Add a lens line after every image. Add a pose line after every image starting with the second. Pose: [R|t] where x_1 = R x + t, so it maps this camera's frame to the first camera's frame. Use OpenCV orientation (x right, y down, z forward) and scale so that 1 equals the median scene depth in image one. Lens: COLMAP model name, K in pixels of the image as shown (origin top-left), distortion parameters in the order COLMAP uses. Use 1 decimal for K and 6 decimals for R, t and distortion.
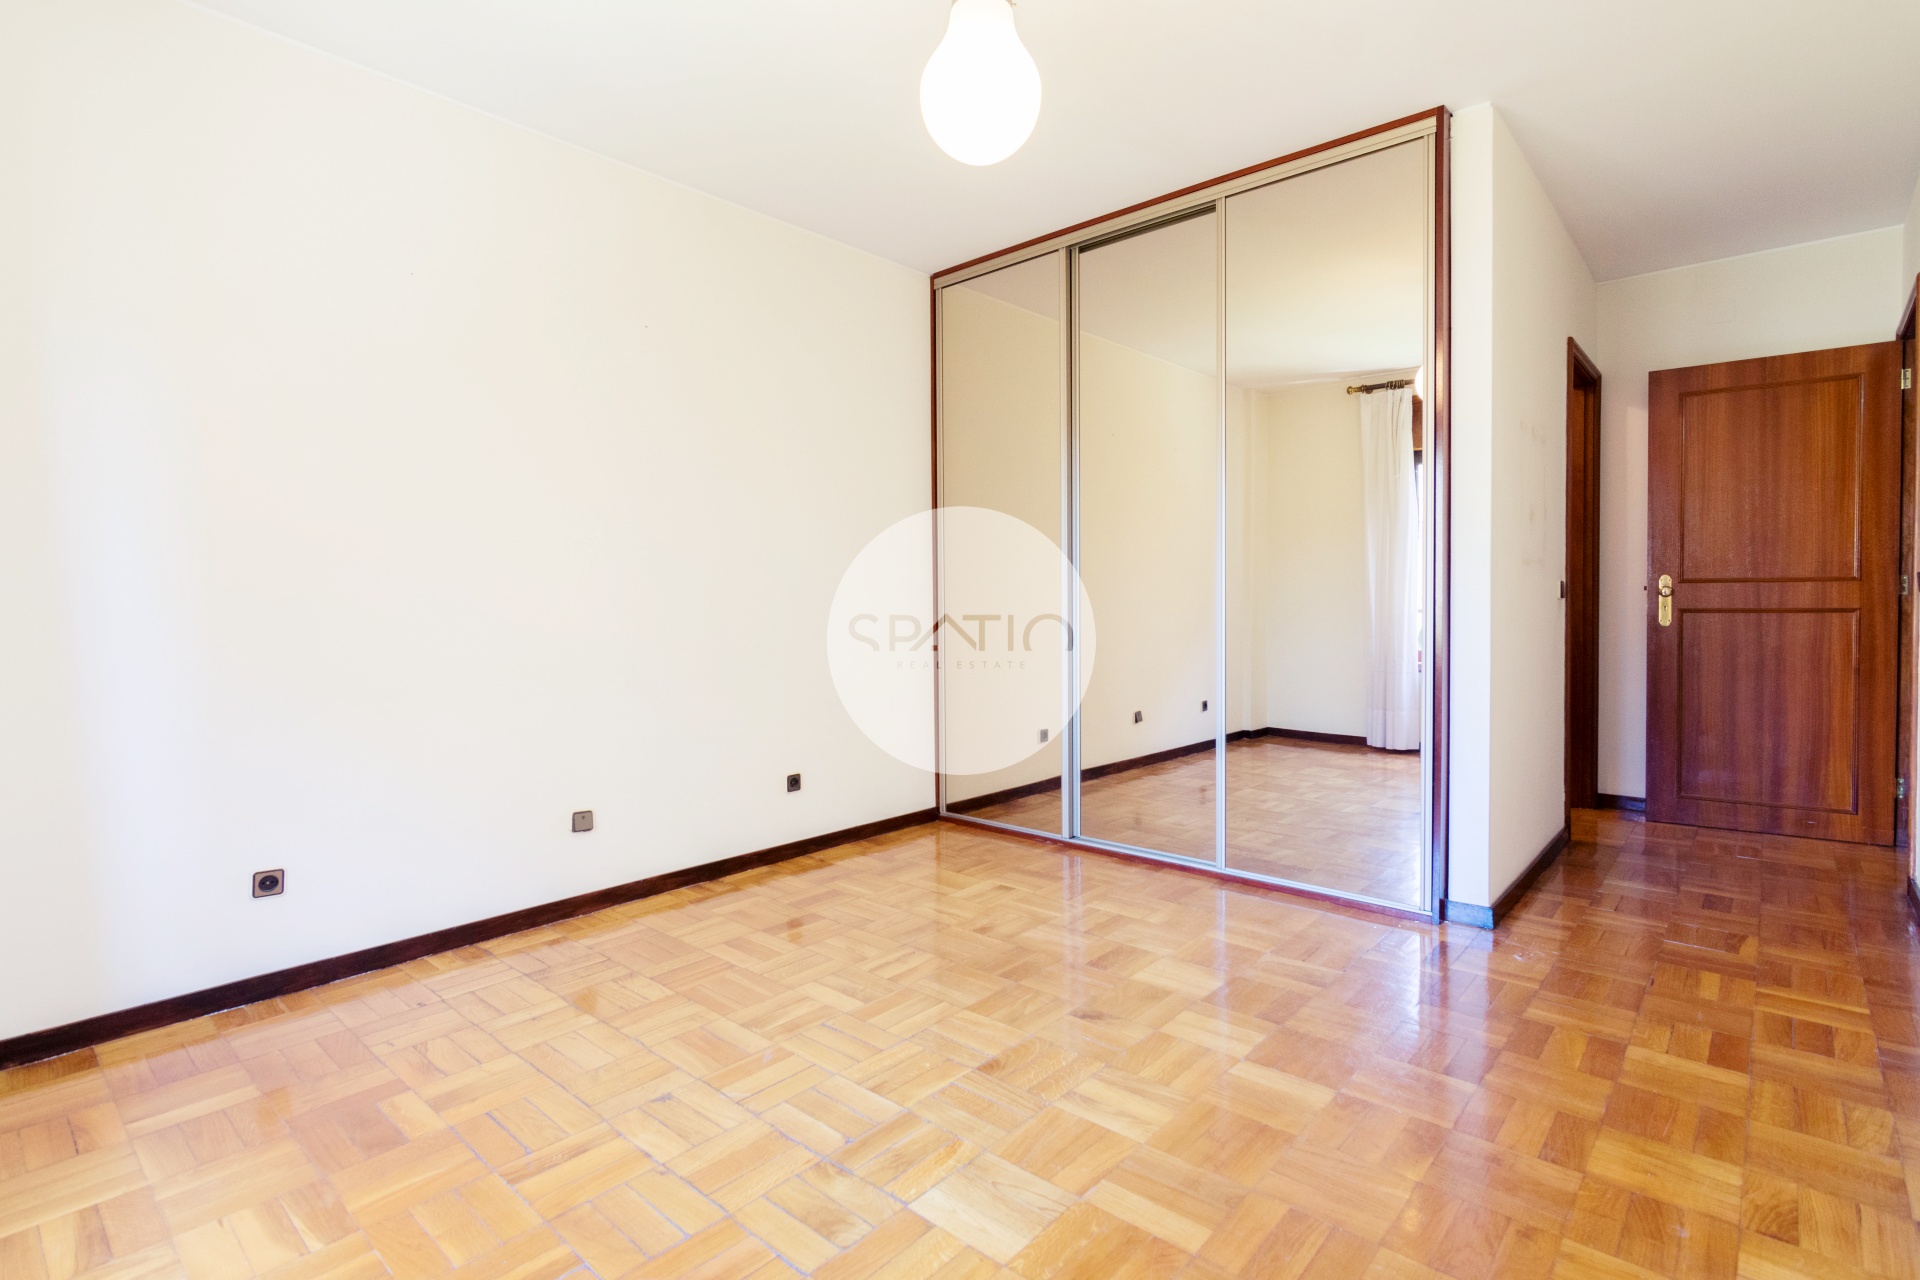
lens RADIAL K [[940.5, 0, 951.3], [0, 940.5, 631.5], [0, 0, 1]] dist [-0.011157, 0.003423]
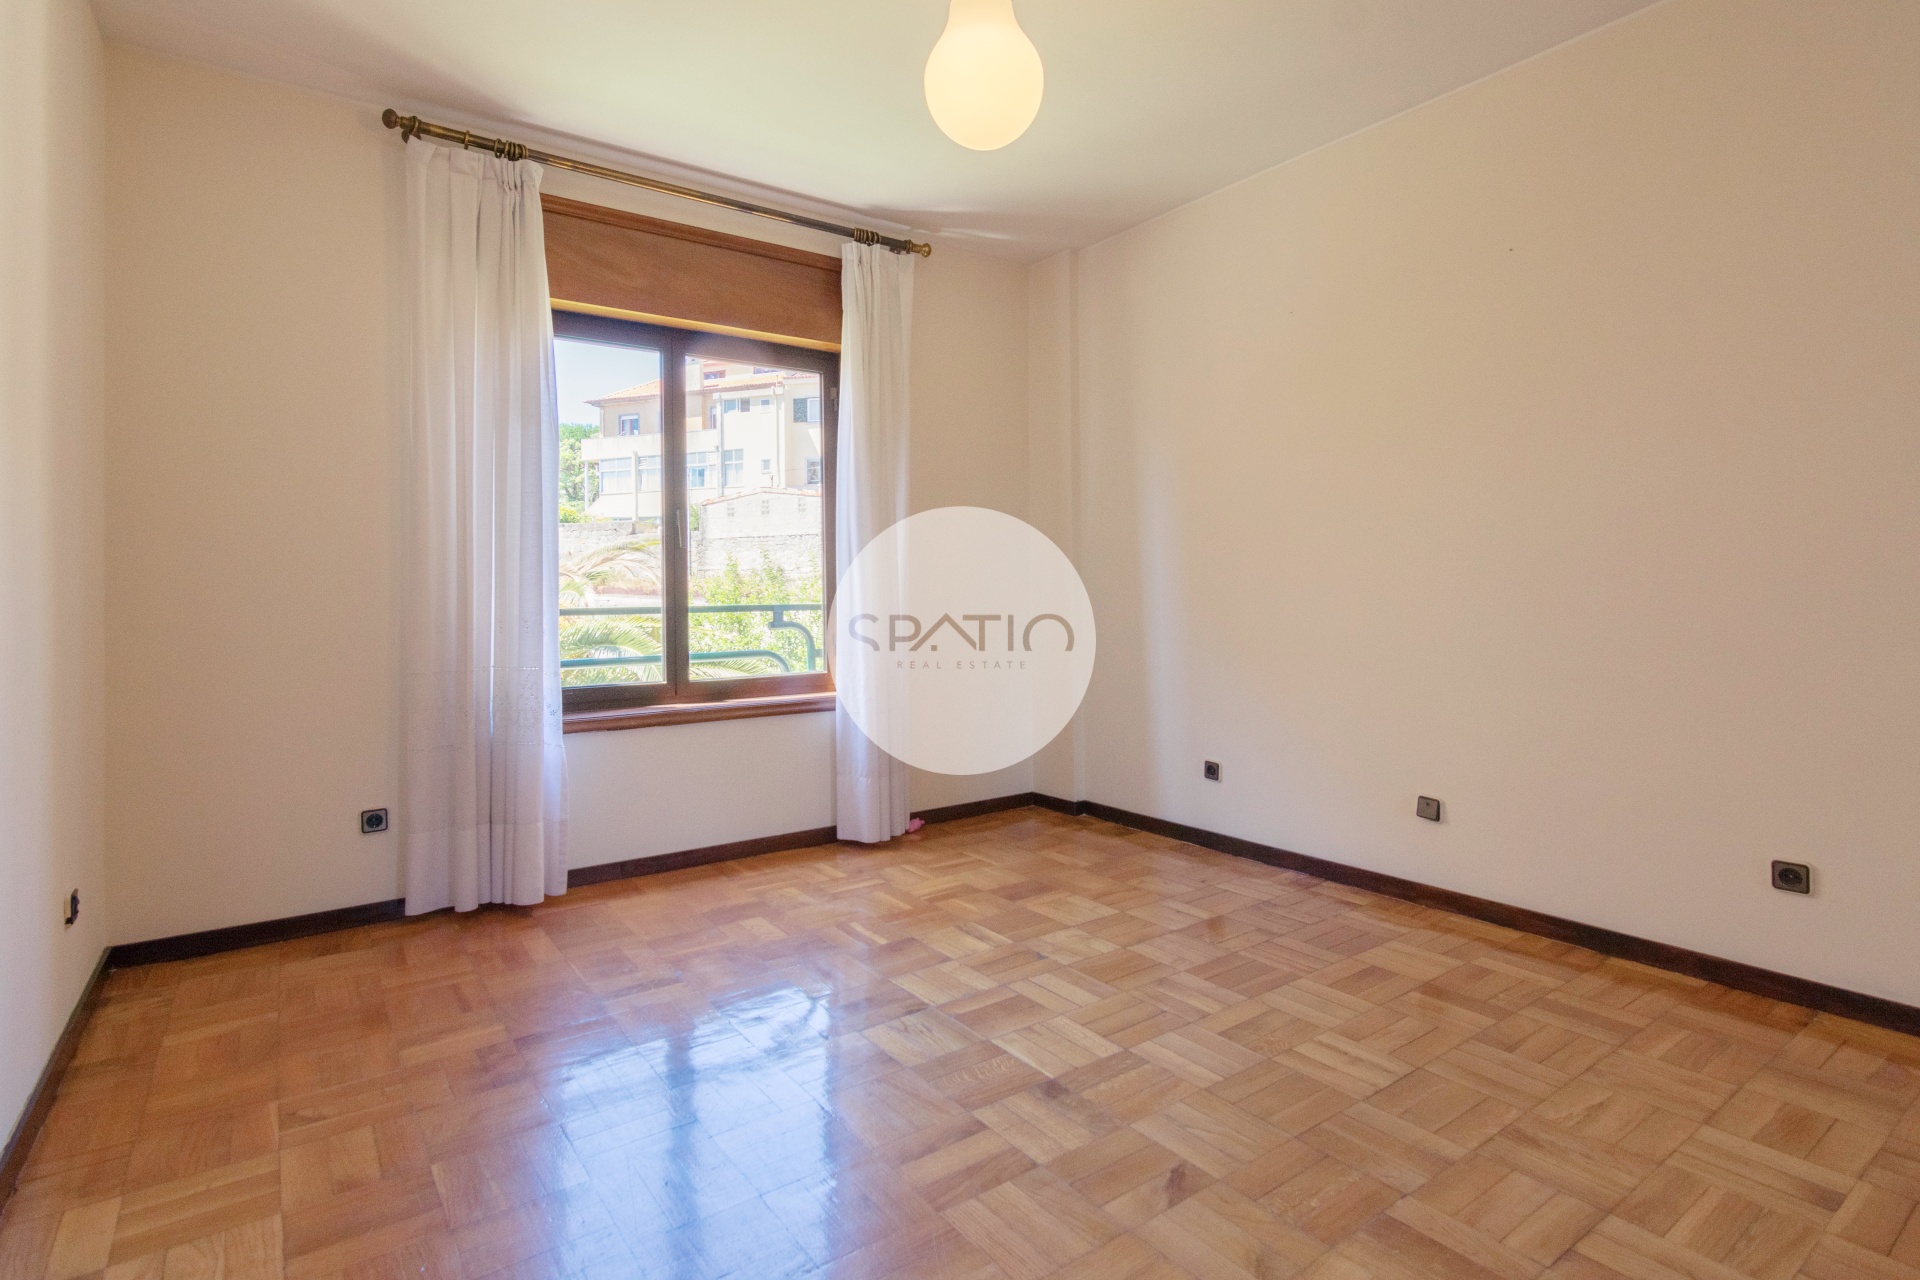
lens RADIAL K [[940.5, 0, 957.8], [0, 940.5, 578.0], [0, 0, 1]] dist [-0.011157, 0.003423]
pose [[-0.210354, 0.002417, -0.977622, 0.666705], [-0.017793, 0.999822, 0.006300, -0.032506], [0.977463, 0.018720, -0.210273, 0.749306]]
